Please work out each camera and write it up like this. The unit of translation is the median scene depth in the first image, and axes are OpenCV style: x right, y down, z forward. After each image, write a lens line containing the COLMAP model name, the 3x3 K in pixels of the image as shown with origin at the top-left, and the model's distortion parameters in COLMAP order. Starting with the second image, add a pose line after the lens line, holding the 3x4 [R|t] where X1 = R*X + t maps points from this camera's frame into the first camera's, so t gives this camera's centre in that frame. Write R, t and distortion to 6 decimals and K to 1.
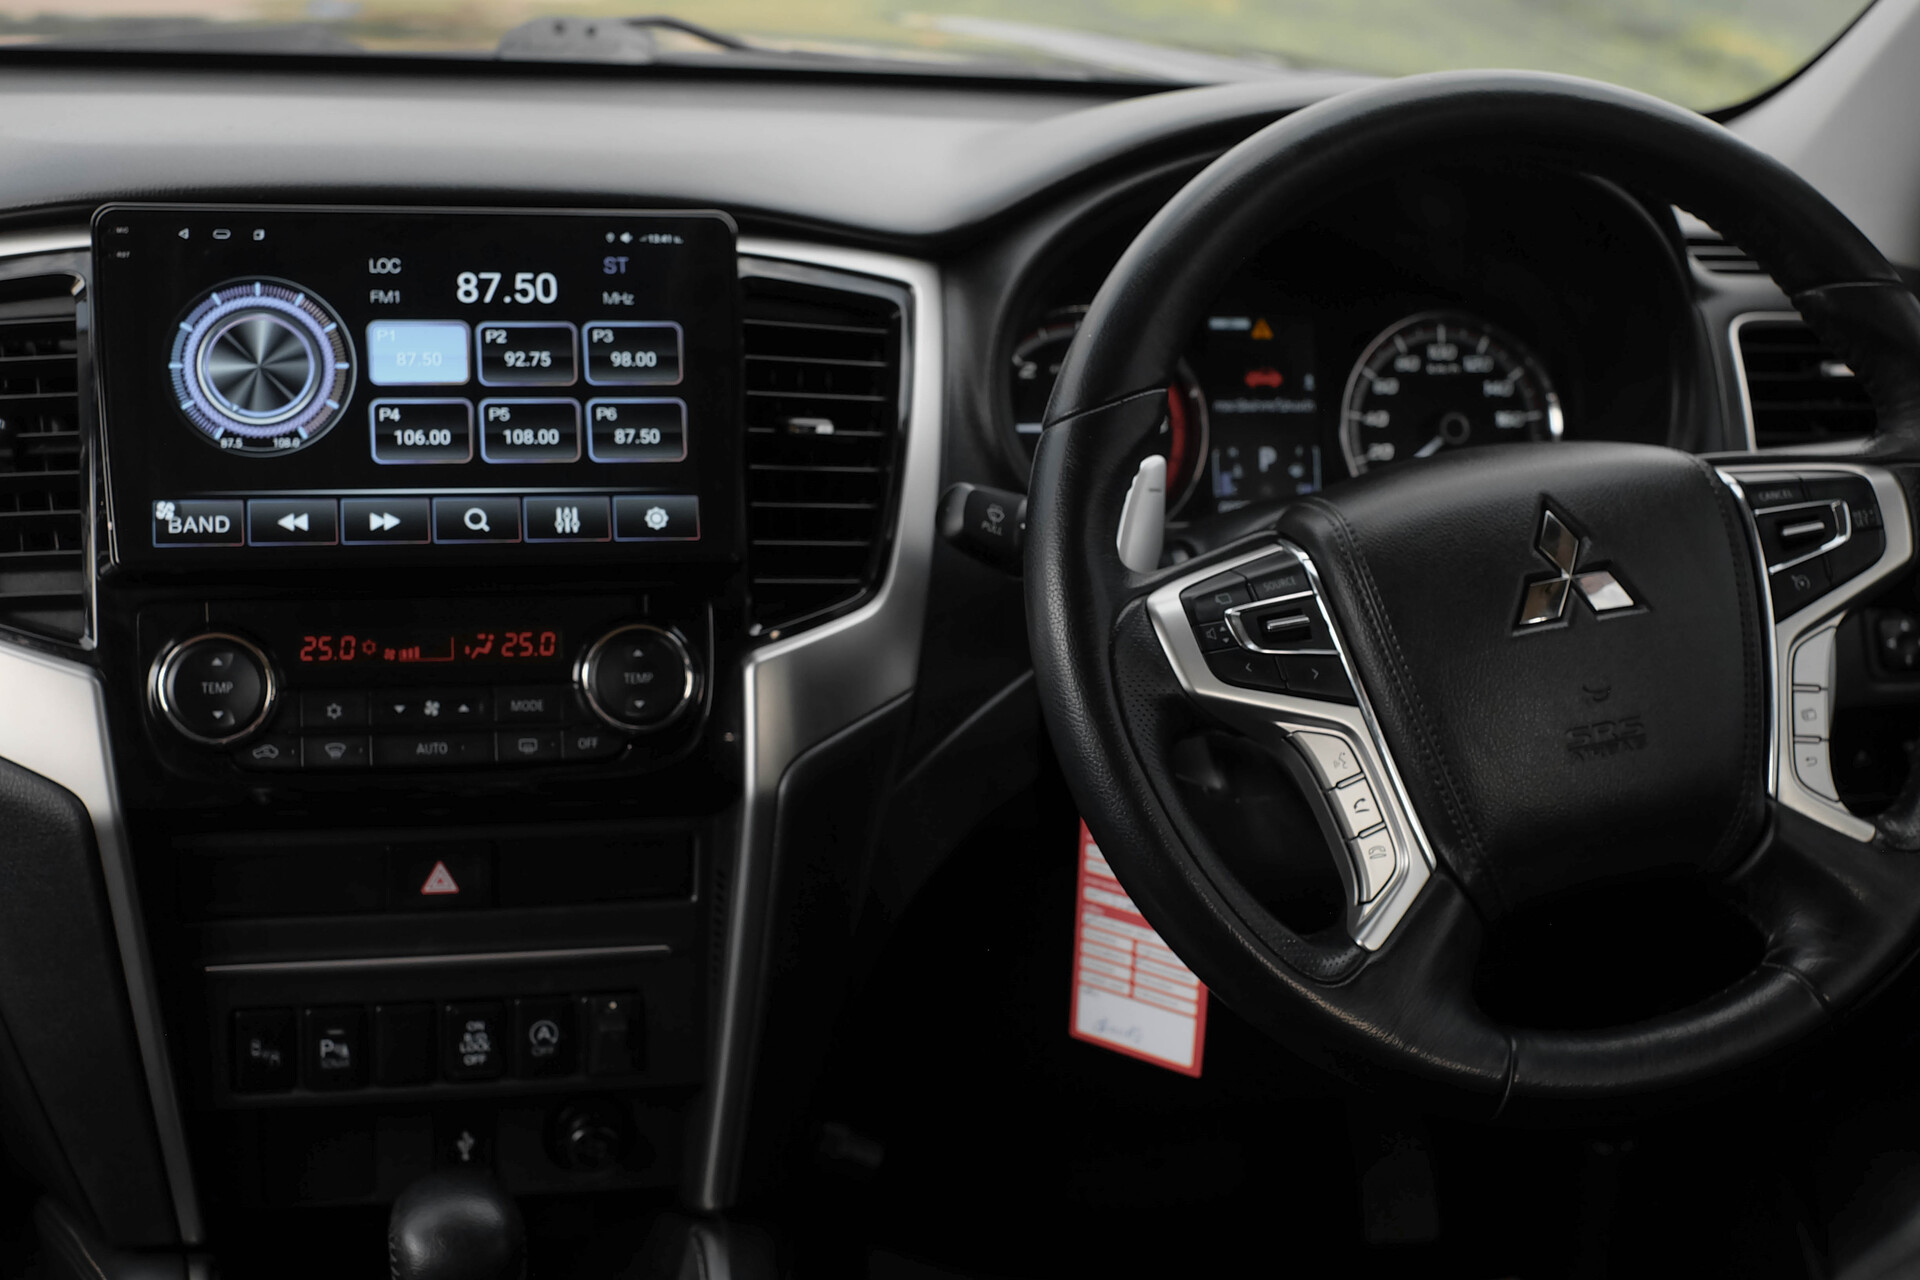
lens RADIAL K [[3018.2, 0, 959.7], [0, 3018.2, 630.3], [0, 0, 1]] dist [-0.054359, 0.000000]
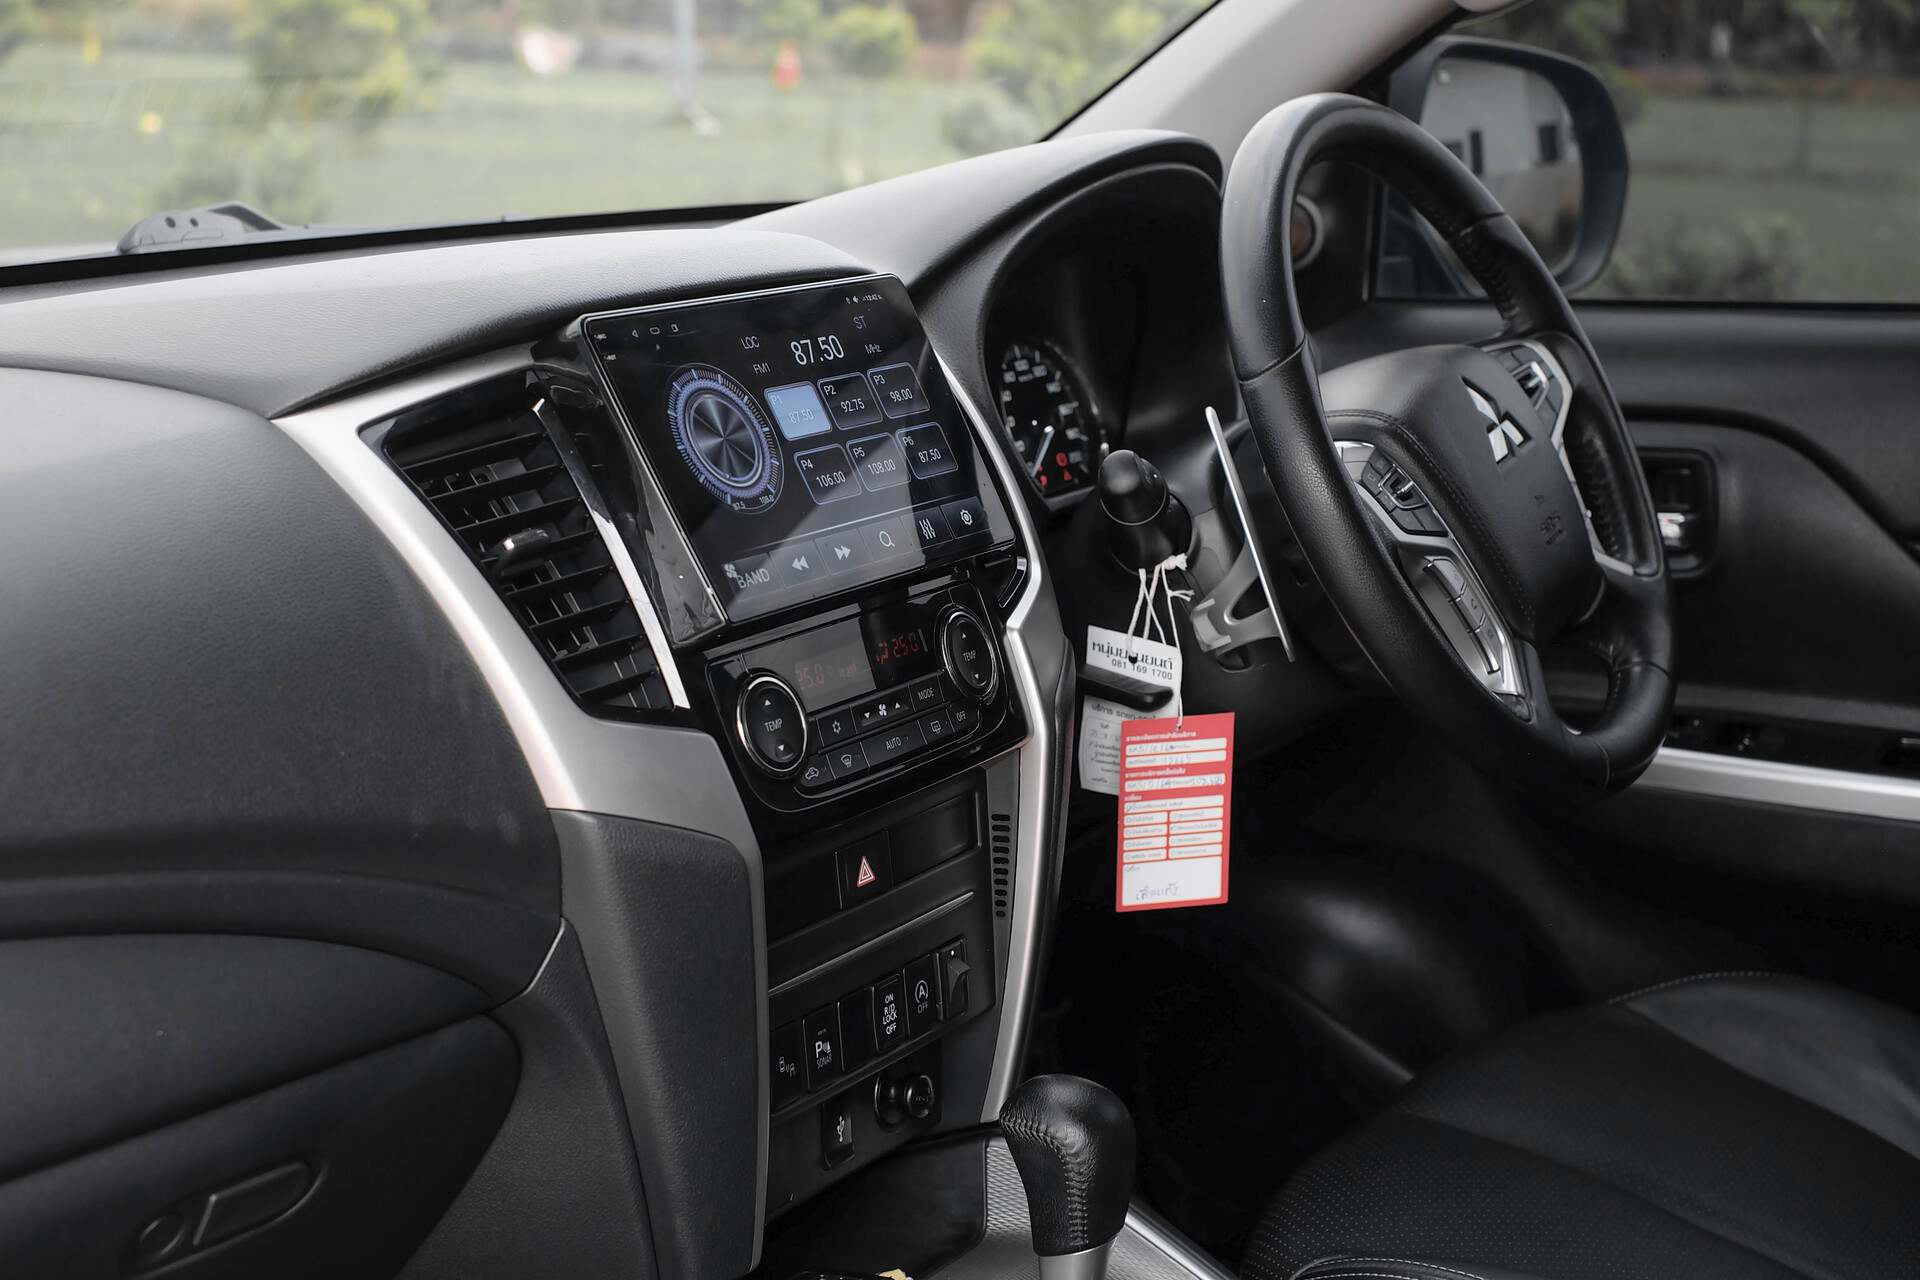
lens RADIAL K [[3018.2, 0, 960.2], [0, 3018.2, 657.1], [0, 0, 1]] dist [-0.054359, 0.000000]
pose [[0.705496, -0.210058, 0.676868, -0.924174], [0.266507, 0.963599, 0.021263, -0.010004], [-0.656696, 0.165389, 0.735797, 0.130581]]
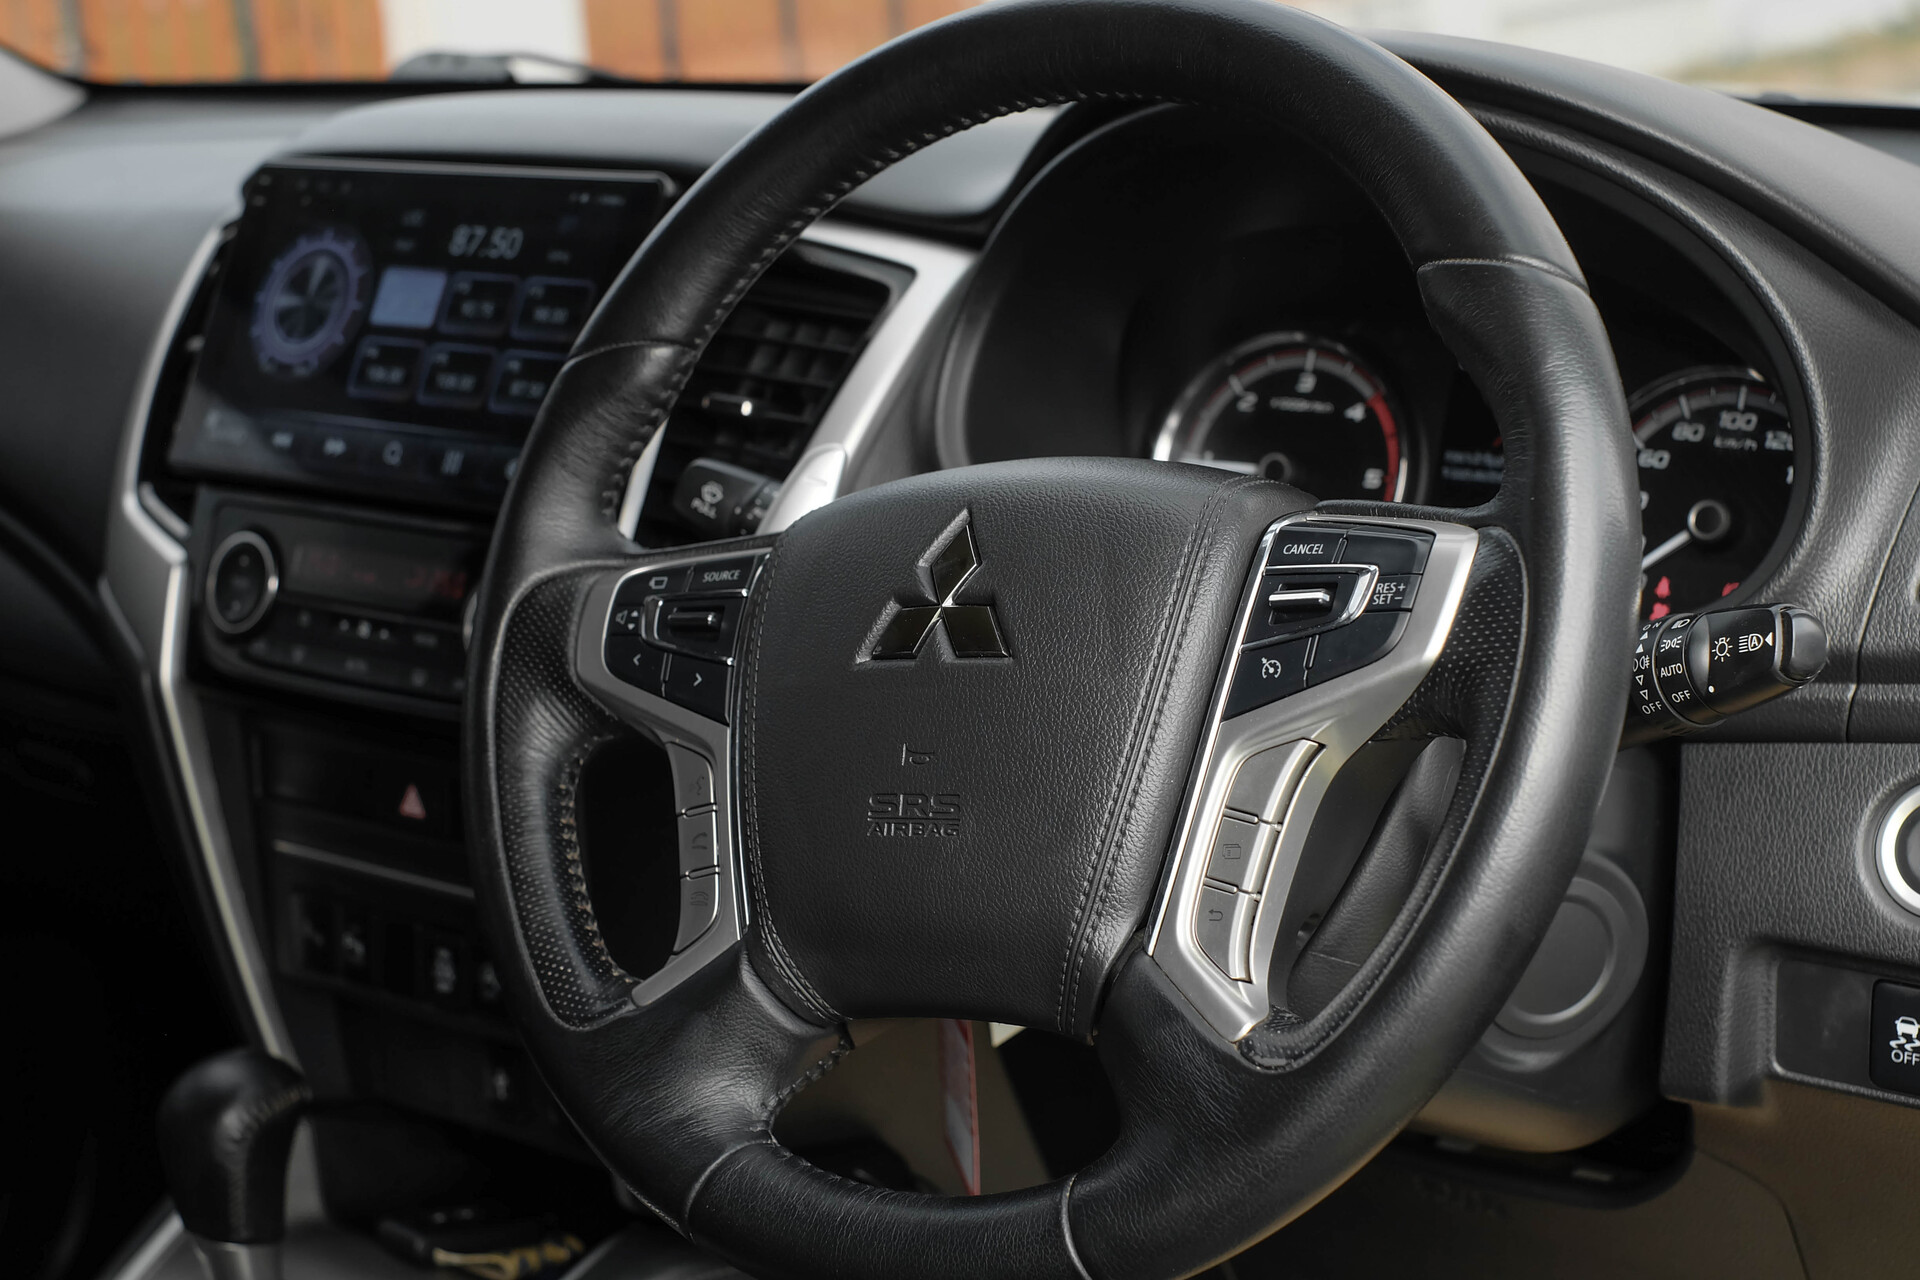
lens RADIAL K [[3018.2, 0, 960.6], [0, 3018.2, 633.0], [0, 0, 1]] dist [-0.054359, 0.000000]
pose [[0.618298, 0.114148, -0.777610, 0.776935], [-0.172296, 0.985016, 0.007597, -0.016891], [0.766826, 0.129282, 0.628701, 0.491359]]
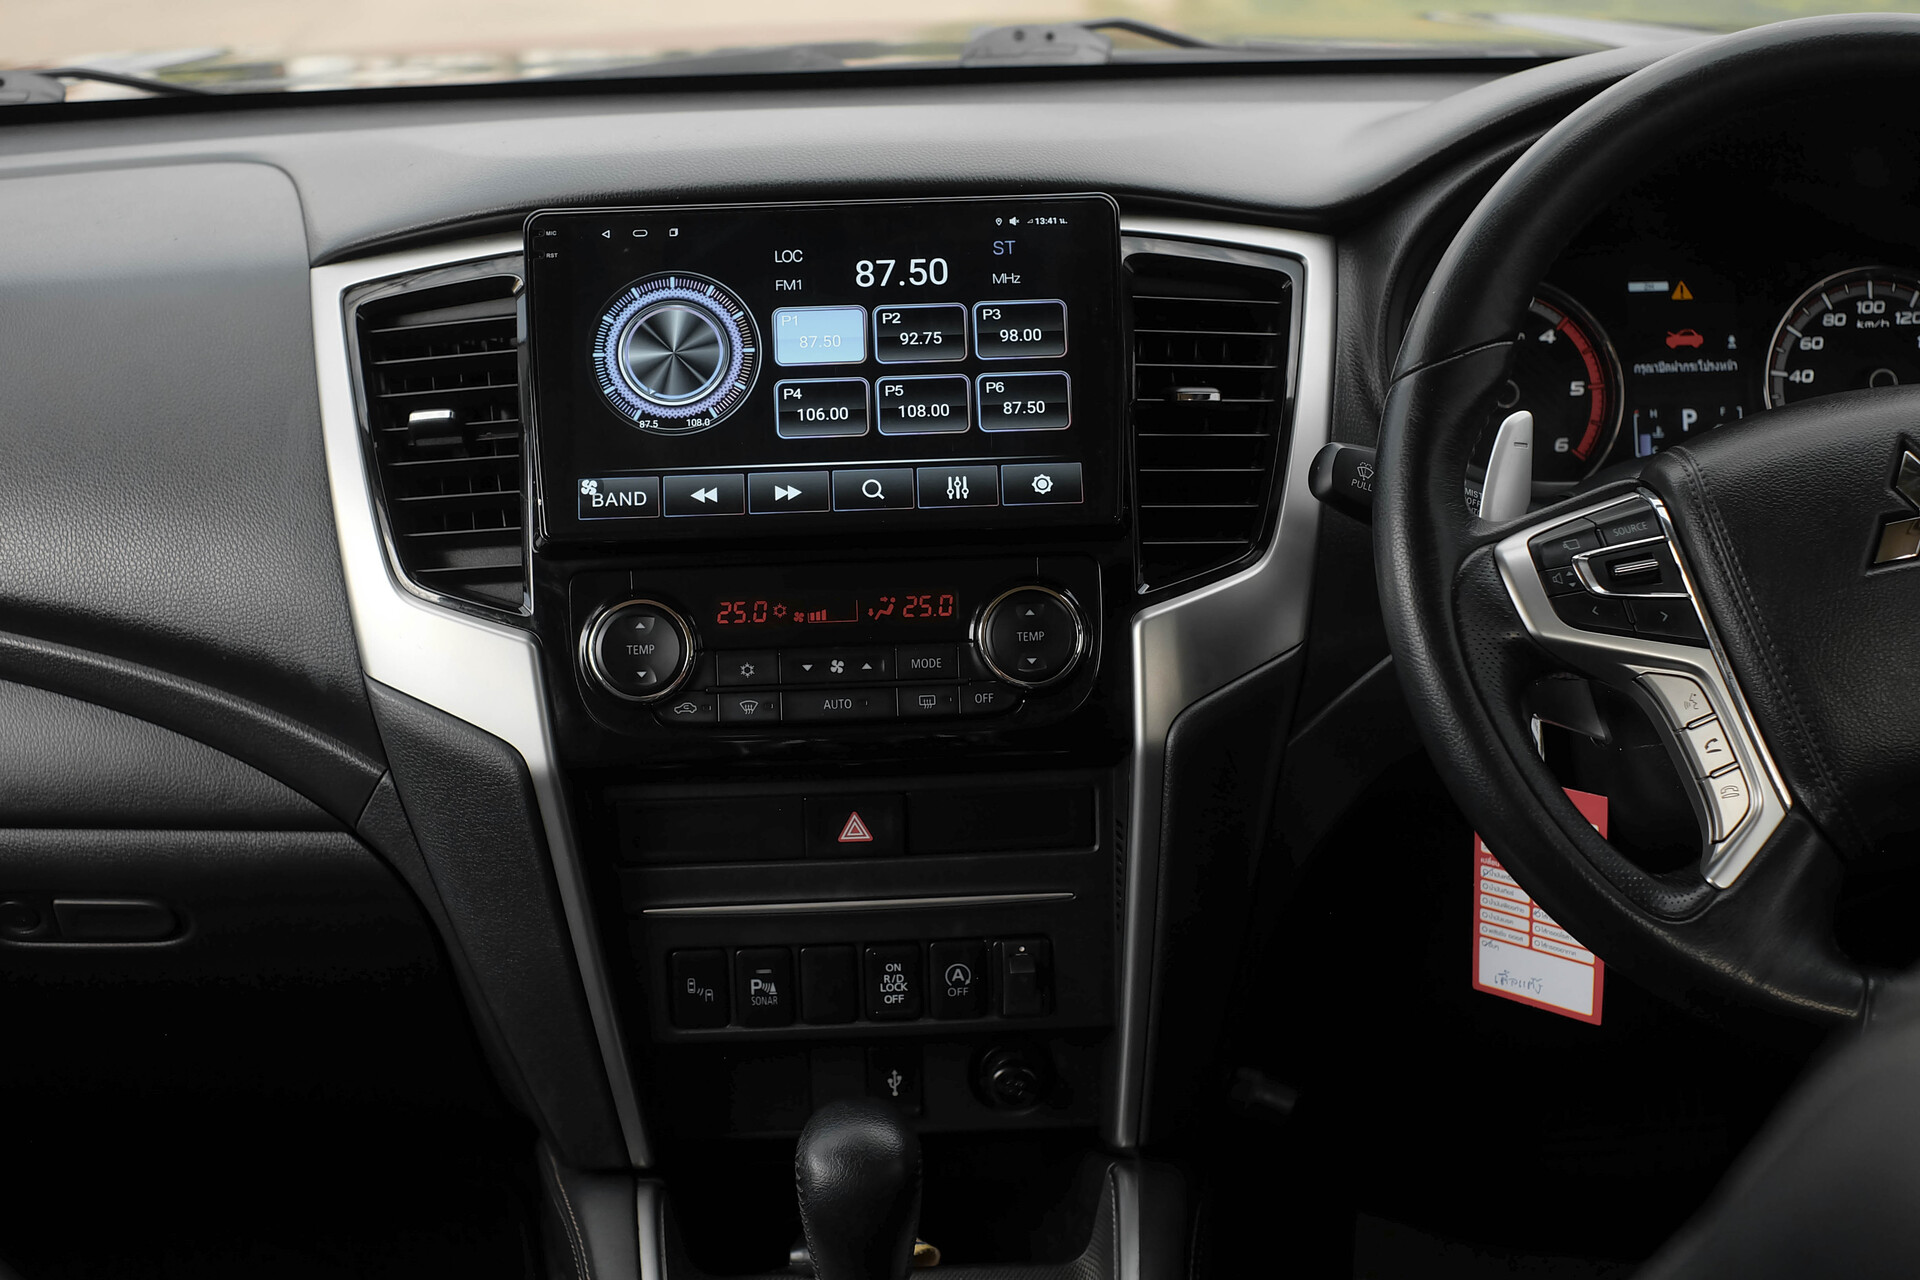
lens RADIAL K [[3018.2, 0, 958.6], [0, 3018.2, 630.8], [0, 0, 1]] dist [-0.054359, 0.000000]
pose [[0.975448, -0.016838, -0.219587, 0.102410], [0.015088, 0.999840, -0.009648, 0.024051], [0.219714, 0.006098, 0.975545, -0.037780]]
